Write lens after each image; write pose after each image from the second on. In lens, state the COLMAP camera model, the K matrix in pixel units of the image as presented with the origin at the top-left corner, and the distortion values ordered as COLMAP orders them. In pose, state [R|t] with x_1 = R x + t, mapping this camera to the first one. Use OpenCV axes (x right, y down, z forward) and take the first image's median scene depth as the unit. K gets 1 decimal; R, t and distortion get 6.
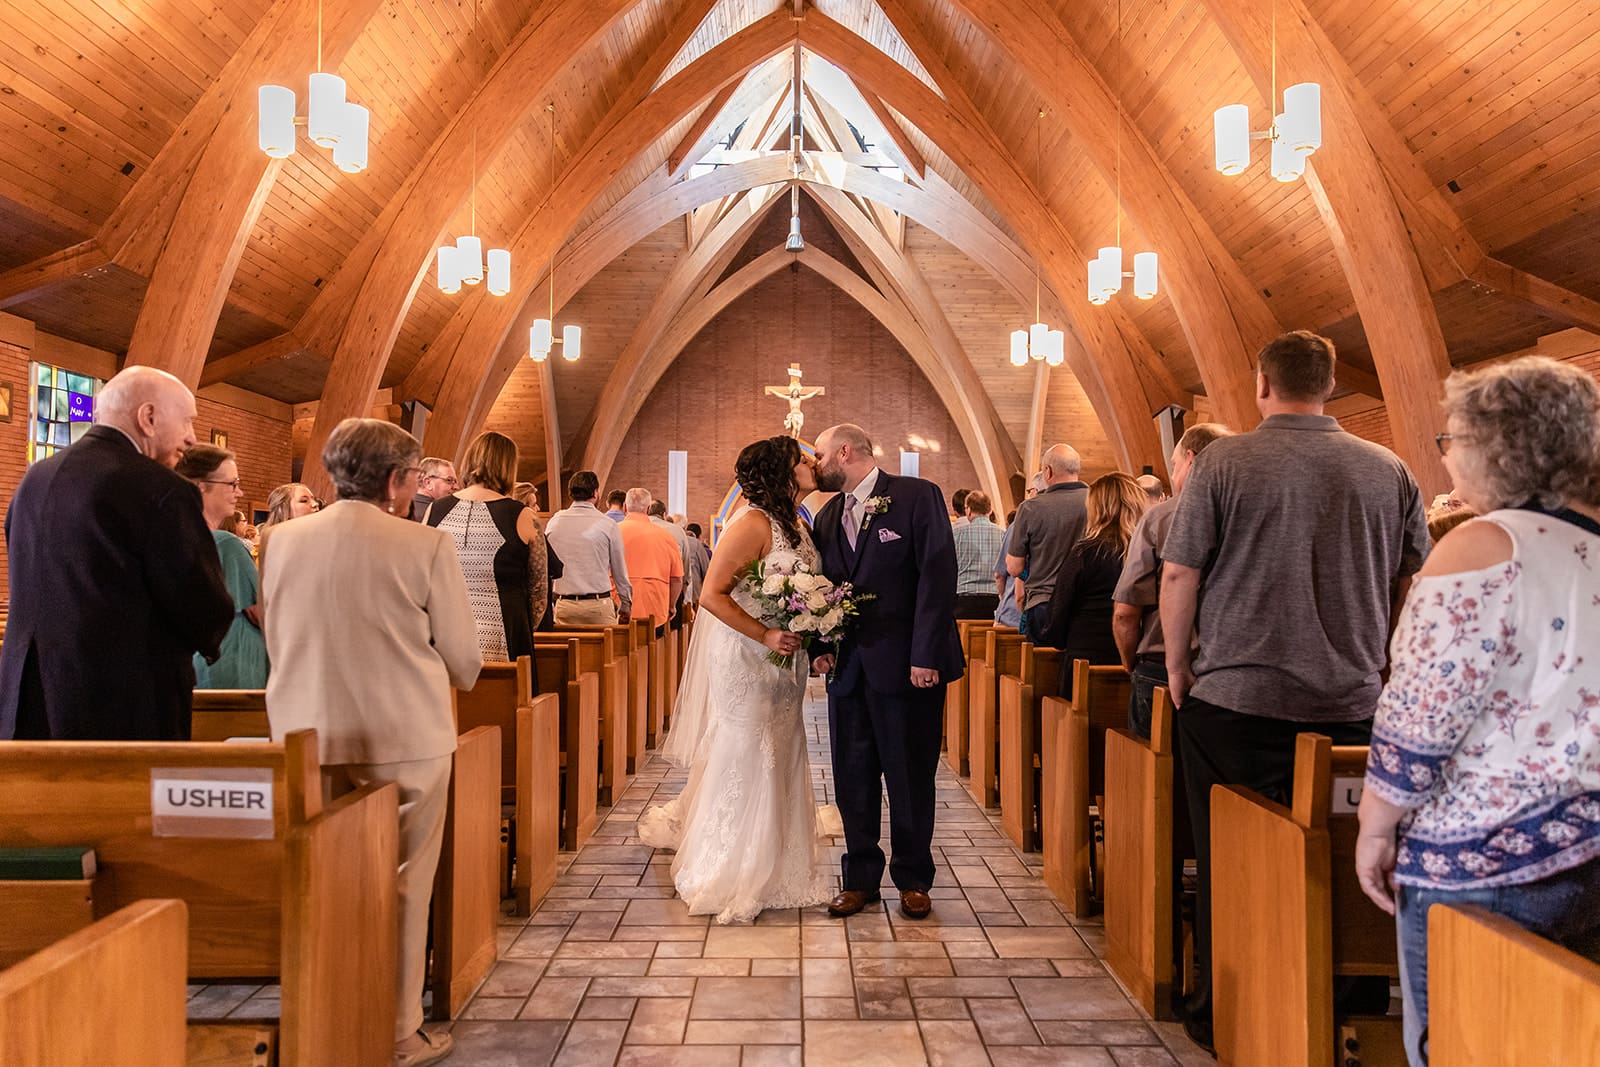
lens RADIAL K [[1091.4, 0, 837.2], [0, 1091.4, 531.1], [0, 0, 1]] dist [0.001875, -0.000513]
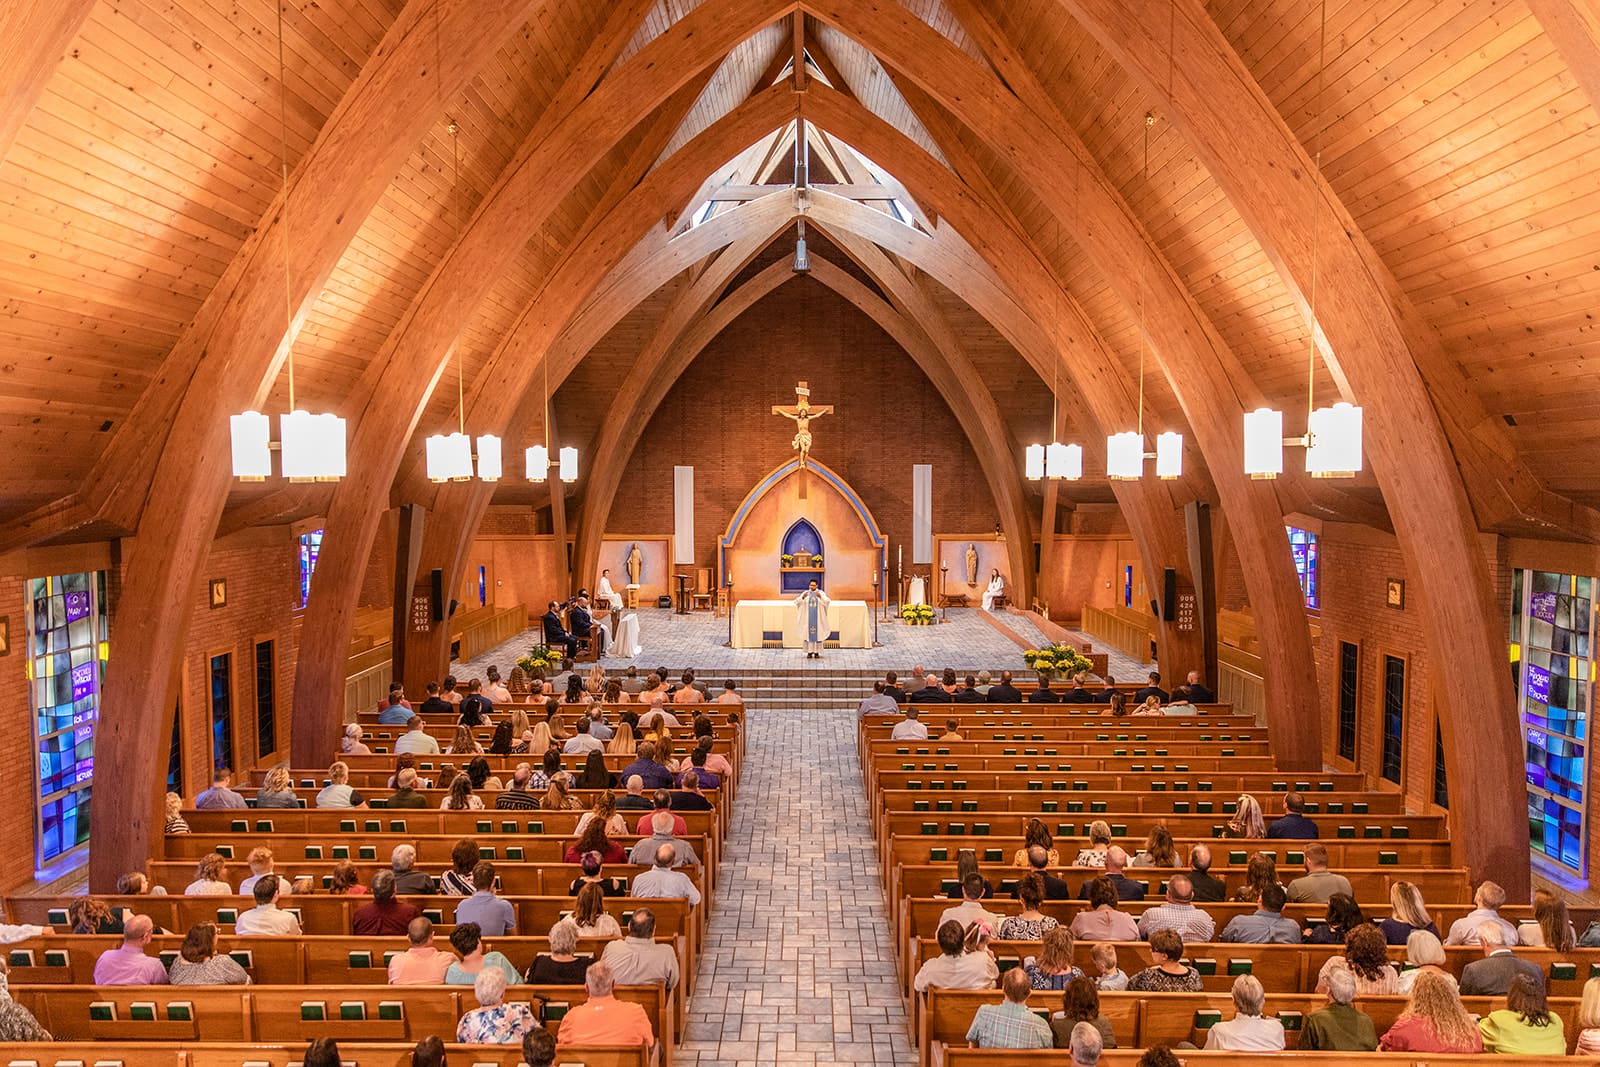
lens RADIAL K [[1114.1, 0, 800.0], [0, 1114.1, 533.5], [0, 0, 1]] dist [-0.000355, 0.001375]
pose [[0.998919, -0.004356, -0.046284, 0.008581], [0.008108, 0.996667, 0.081176, -0.219659], [0.045776, -0.081464, 0.995625, 0.024045]]
